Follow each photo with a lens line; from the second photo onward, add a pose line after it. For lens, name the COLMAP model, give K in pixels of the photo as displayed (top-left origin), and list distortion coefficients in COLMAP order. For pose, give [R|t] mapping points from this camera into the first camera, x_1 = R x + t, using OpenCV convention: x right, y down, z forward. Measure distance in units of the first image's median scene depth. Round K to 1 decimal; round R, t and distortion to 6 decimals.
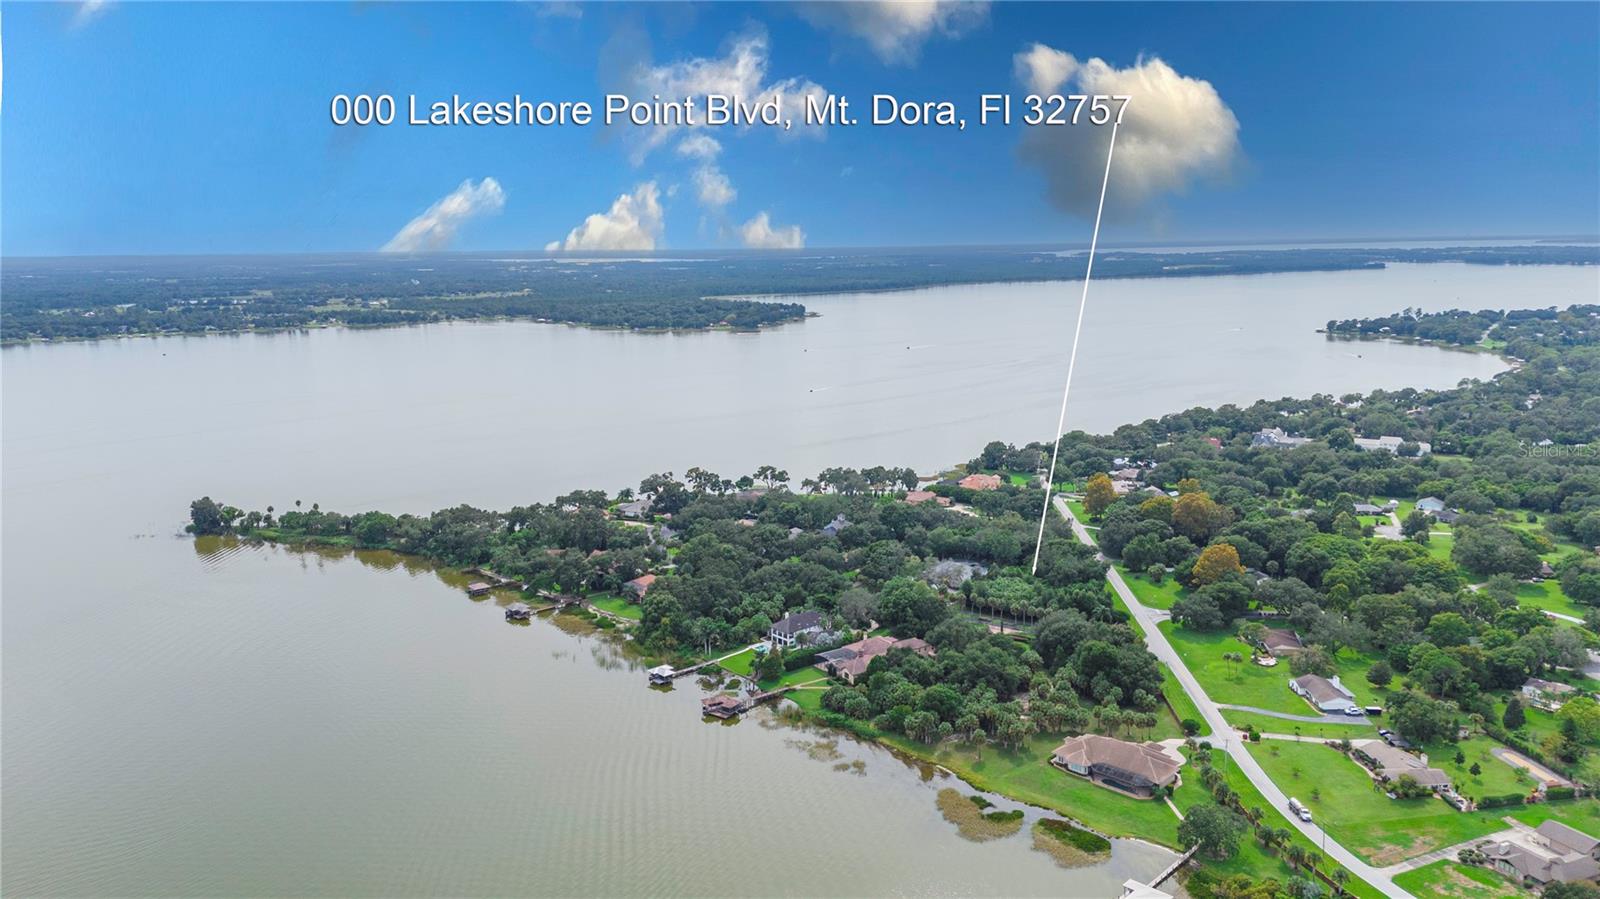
lens RADIAL K [[1177.2, 0, 807.9], [0, 1177.2, 447.8], [0, 0, 1]] dist [0.068960, -0.062235]
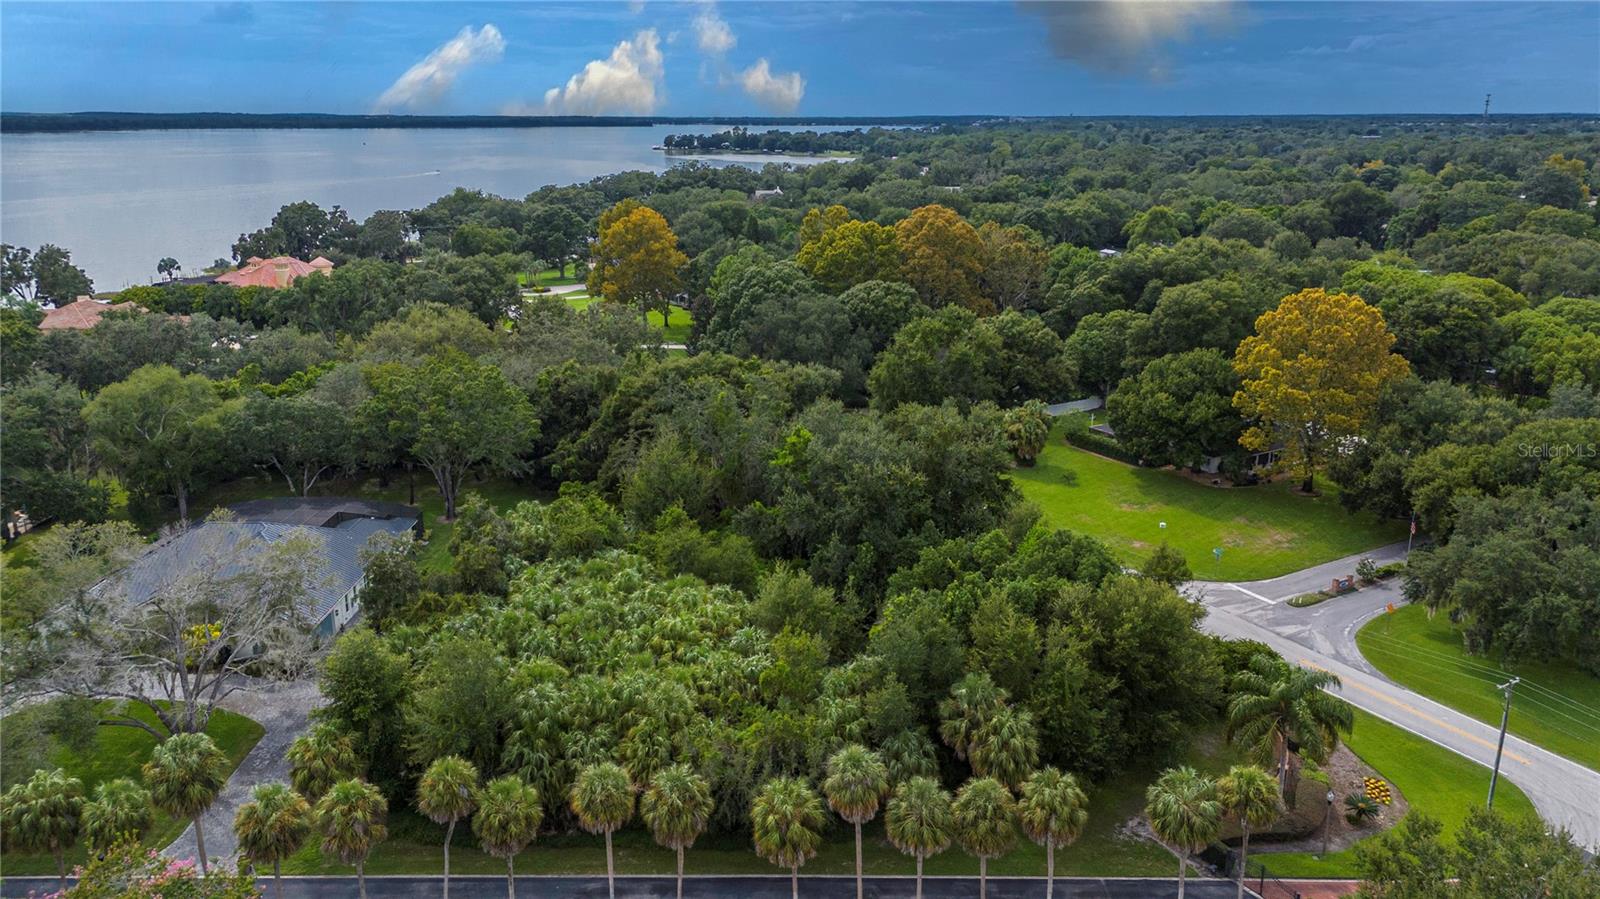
lens RADIAL K [[1177.2, 0, 803.9], [0, 1177.2, 449.6], [0, 0, 1]] dist [0.068960, -0.062235]
pose [[0.831047, -0.145487, 0.536838, 0.032445], [0.091423, 0.987787, 0.126171, 0.022876], [-0.548637, -0.055774, 0.834198, 0.261518]]
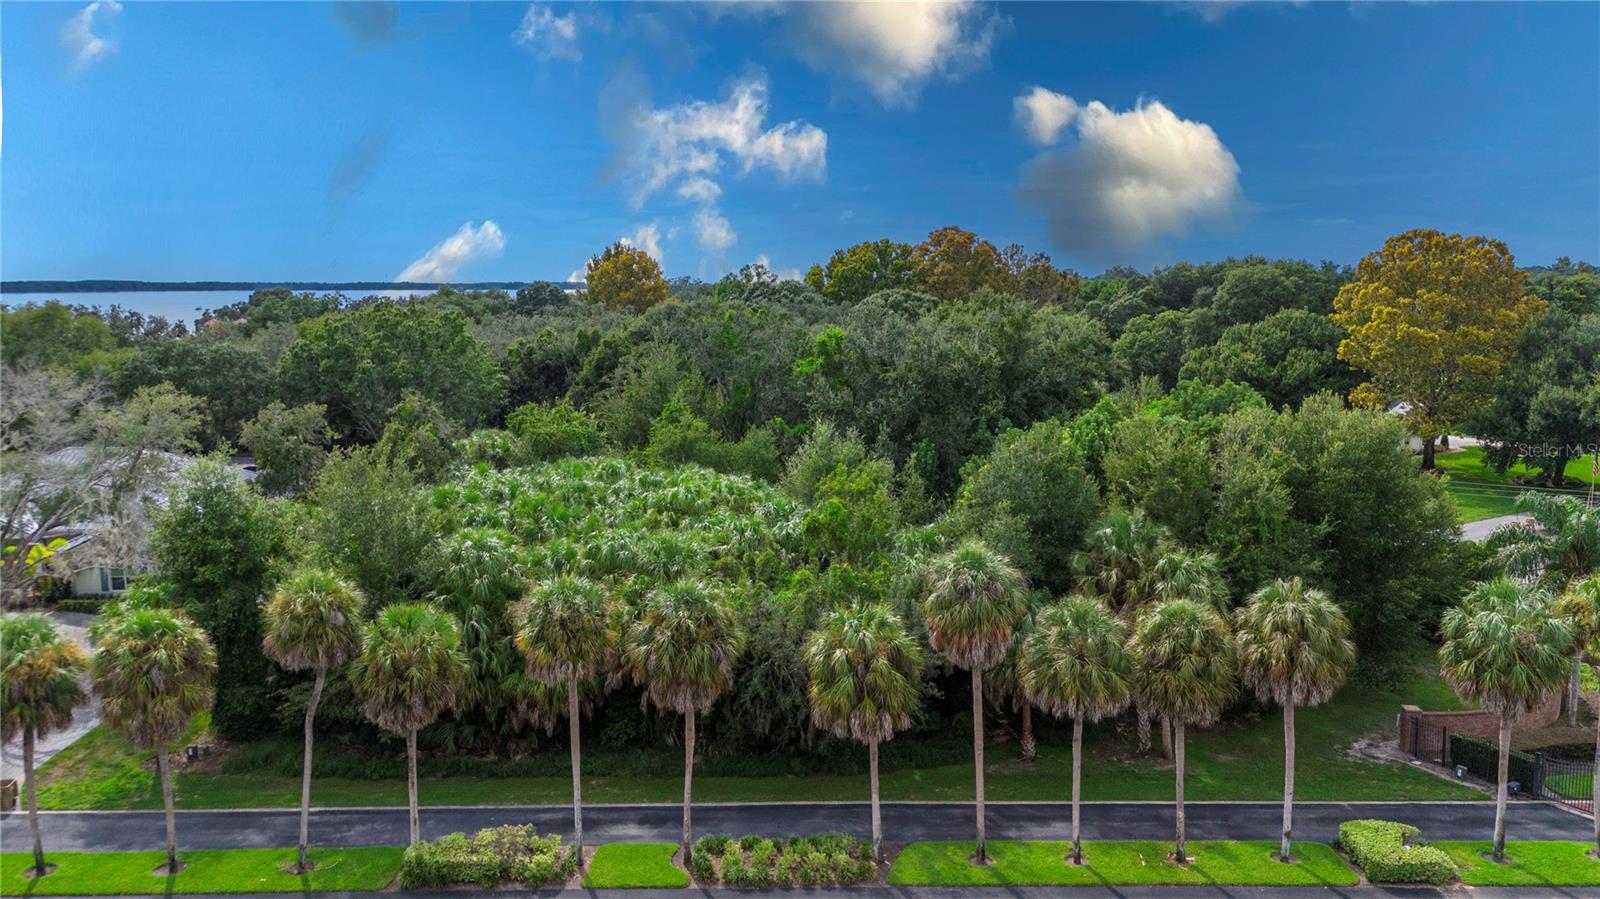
lens RADIAL K [[1177.2, 0, 803.1], [0, 1177.2, 445.7], [0, 0, 1]] dist [0.068960, -0.062235]
pose [[0.824934, -0.075222, 0.560201, 0.037014], [0.097203, 0.995219, -0.009504, 0.035436], [-0.556808, 0.062293, 0.828302, 0.274177]]
